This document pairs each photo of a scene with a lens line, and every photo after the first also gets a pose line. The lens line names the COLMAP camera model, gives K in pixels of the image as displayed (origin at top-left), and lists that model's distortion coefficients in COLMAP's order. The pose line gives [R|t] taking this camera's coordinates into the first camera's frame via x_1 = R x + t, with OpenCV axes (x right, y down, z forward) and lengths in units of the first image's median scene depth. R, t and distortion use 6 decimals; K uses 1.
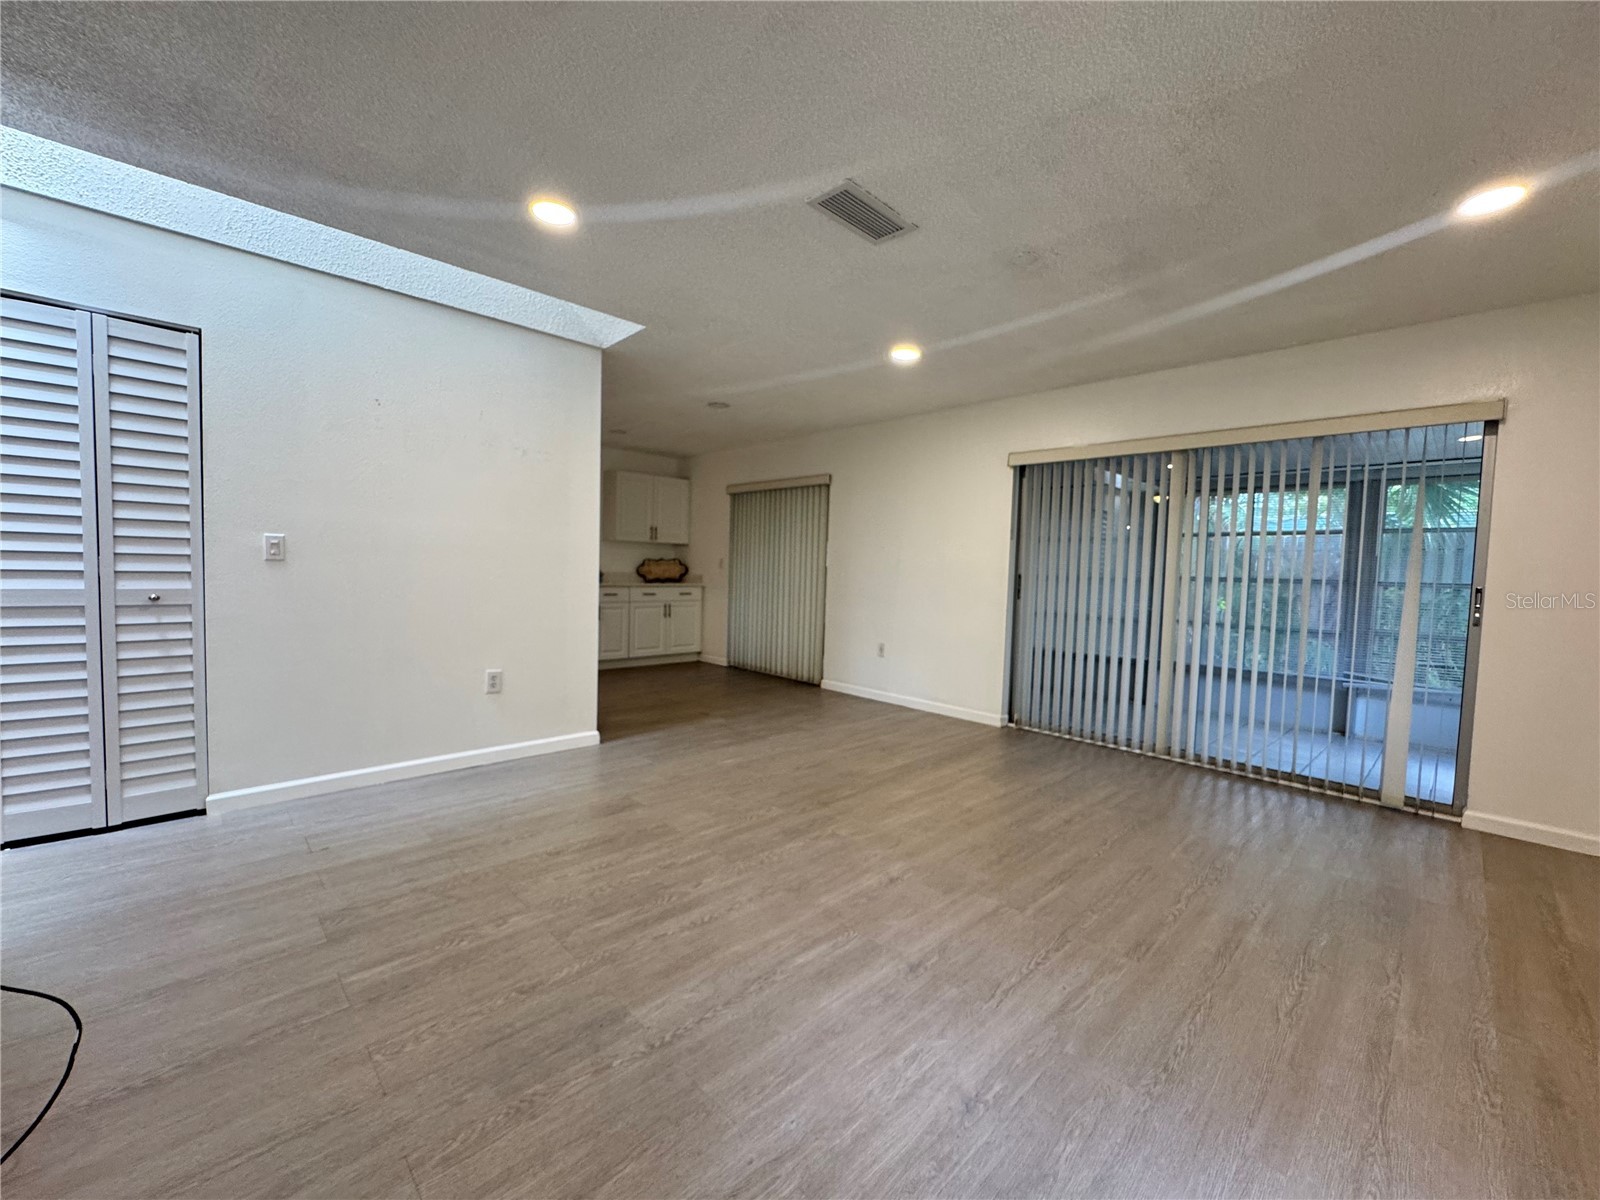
lens RADIAL K [[642.4, 0, 798.4], [0, 642.4, 600.1], [0, 0, 1]] dist [-0.002186, 0.000465]
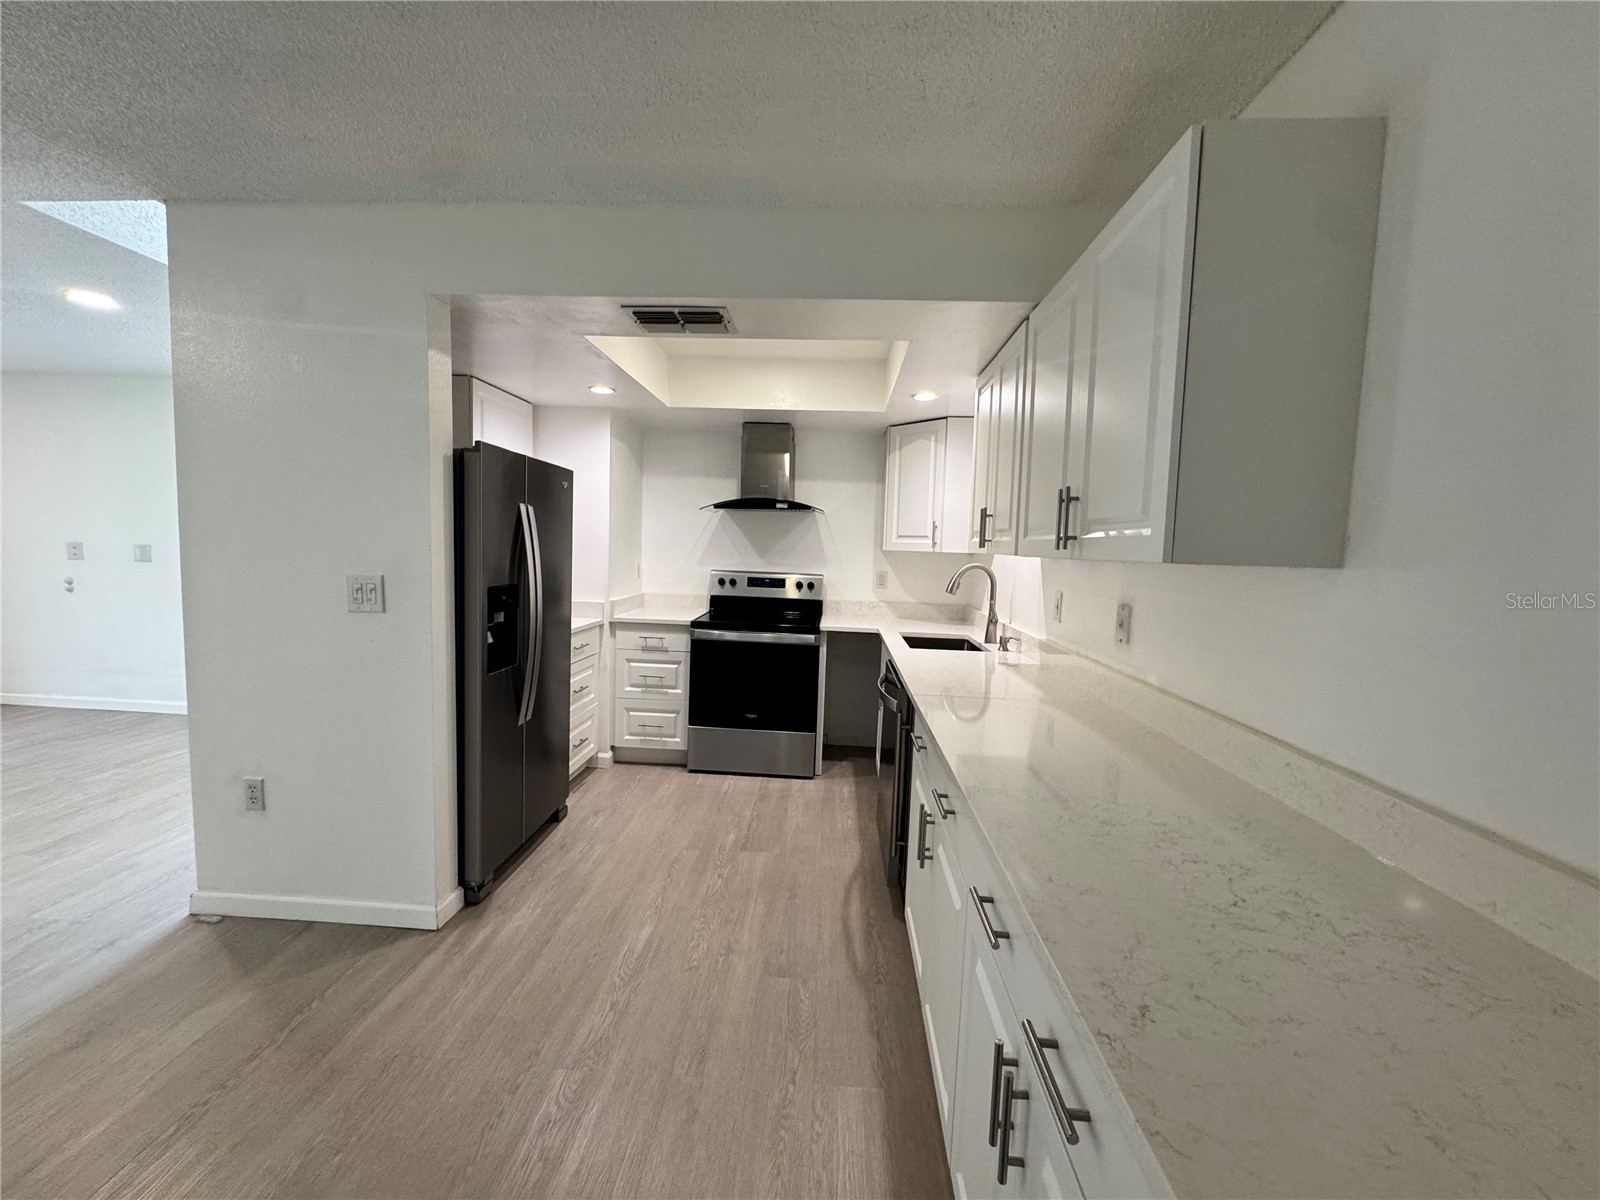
lens RADIAL K [[642.4, 0, 798.4], [0, 642.4, 600.1], [0, 0, 1]] dist [-0.002186, 0.000465]
pose [[-0.732549, 0.003506, -0.680705, -0.458881], [-0.090079, 0.990693, 0.102042, -0.226760], [0.674728, 0.136068, -0.725415, 2.501732]]
